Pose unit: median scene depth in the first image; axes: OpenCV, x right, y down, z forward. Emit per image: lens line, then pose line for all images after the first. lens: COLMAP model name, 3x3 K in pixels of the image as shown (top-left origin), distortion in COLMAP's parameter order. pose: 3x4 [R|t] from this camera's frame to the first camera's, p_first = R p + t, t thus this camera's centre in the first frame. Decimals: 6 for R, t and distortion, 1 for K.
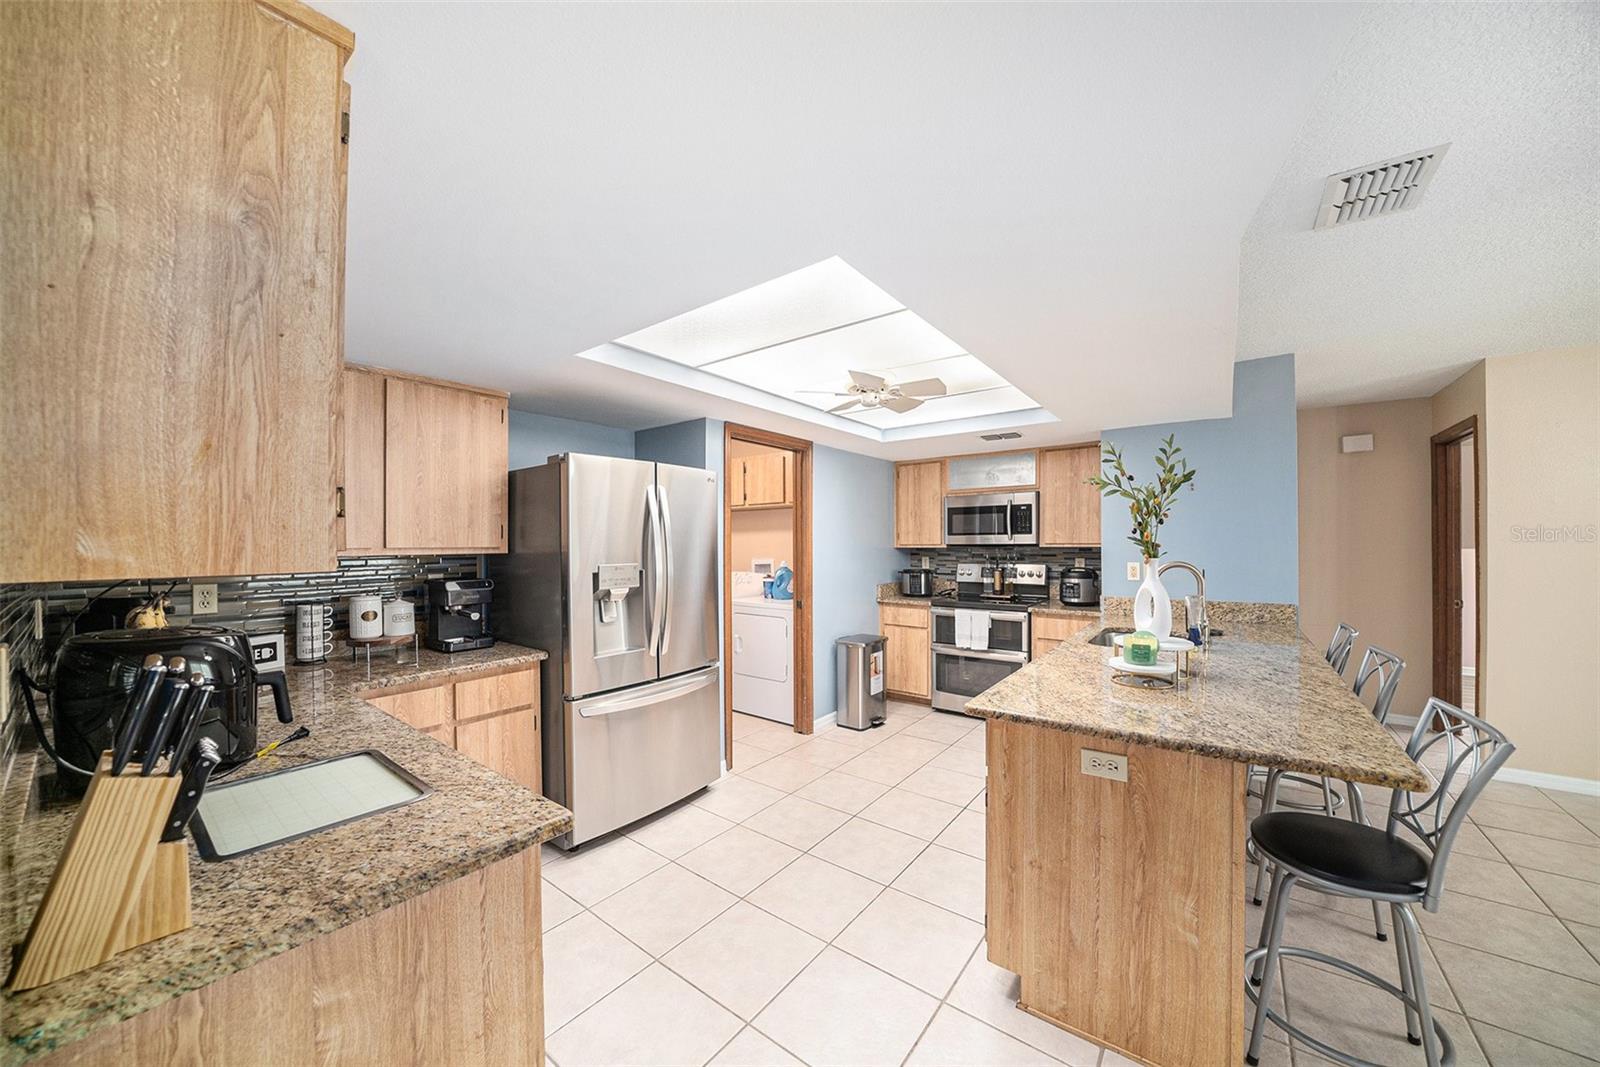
lens RADIAL K [[558.6, 0, 782.6], [0, 558.6, 545.2], [0, 0, 1]] dist [-0.019875, 0.000070]
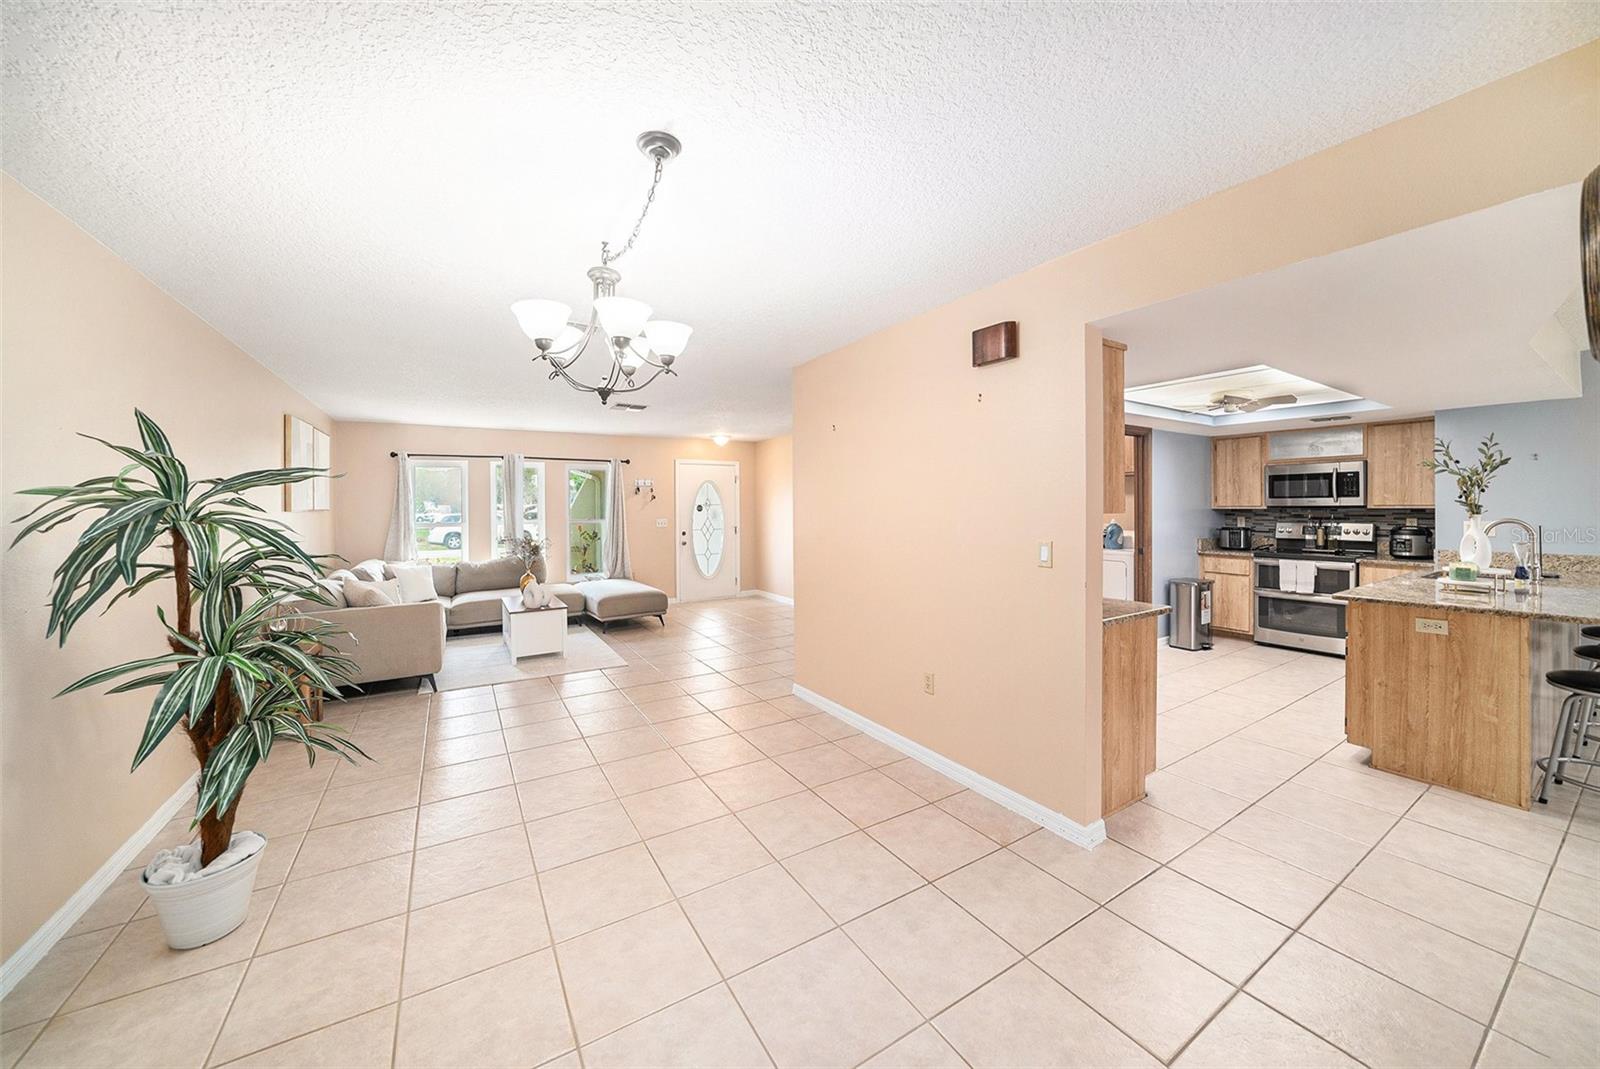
lens RADIAL K [[563.0, 0, 802.0], [0, 563.0, 510.0], [0, 0, 1]] dist [-0.013477, 0.000231]
pose [[0.943363, 0.001475, -0.331759, -0.287905], [-0.000161, 0.999992, 0.003988, 0.002779], [0.331762, -0.003708, 0.943356, -0.523841]]
